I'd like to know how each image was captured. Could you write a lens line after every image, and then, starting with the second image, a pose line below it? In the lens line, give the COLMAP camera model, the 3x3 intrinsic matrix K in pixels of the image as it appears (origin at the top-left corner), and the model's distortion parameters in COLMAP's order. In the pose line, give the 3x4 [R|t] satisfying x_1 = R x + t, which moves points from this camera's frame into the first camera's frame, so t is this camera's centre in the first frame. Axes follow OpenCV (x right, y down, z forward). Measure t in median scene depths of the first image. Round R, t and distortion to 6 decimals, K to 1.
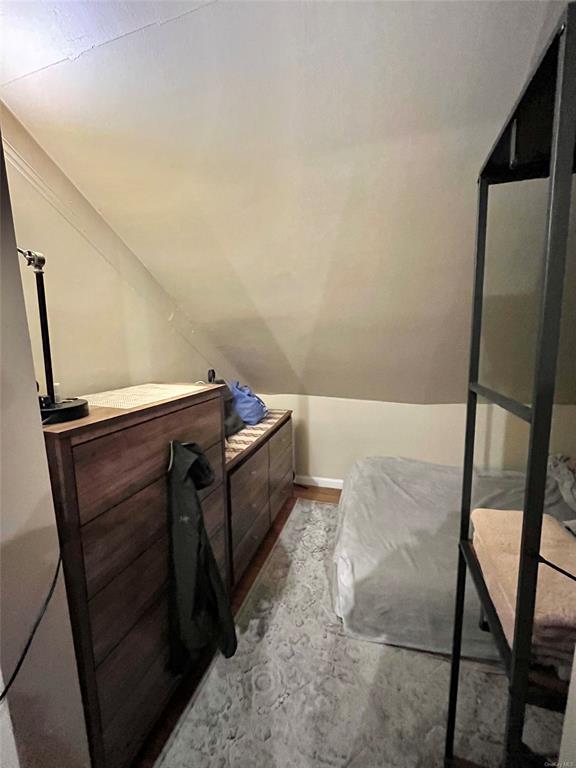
lens RADIAL K [[307.3, 0, 289.7], [0, 307.3, 385.1], [0, 0, 1]] dist [-0.002004, -0.000308]
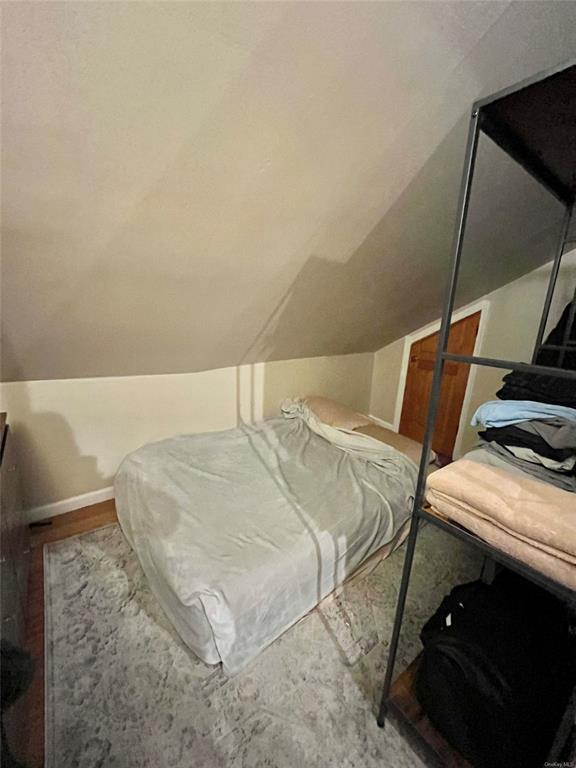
lens RADIAL K [[307.3, 0, 289.7], [0, 307.3, 385.1], [0, 0, 1]] dist [-0.002004, -0.000308]
pose [[0.578123, -0.161097, 0.799888, -0.154695], [0.055778, 0.985825, 0.158231, -0.031376], [-0.814041, -0.046861, 0.578914, 0.287741]]
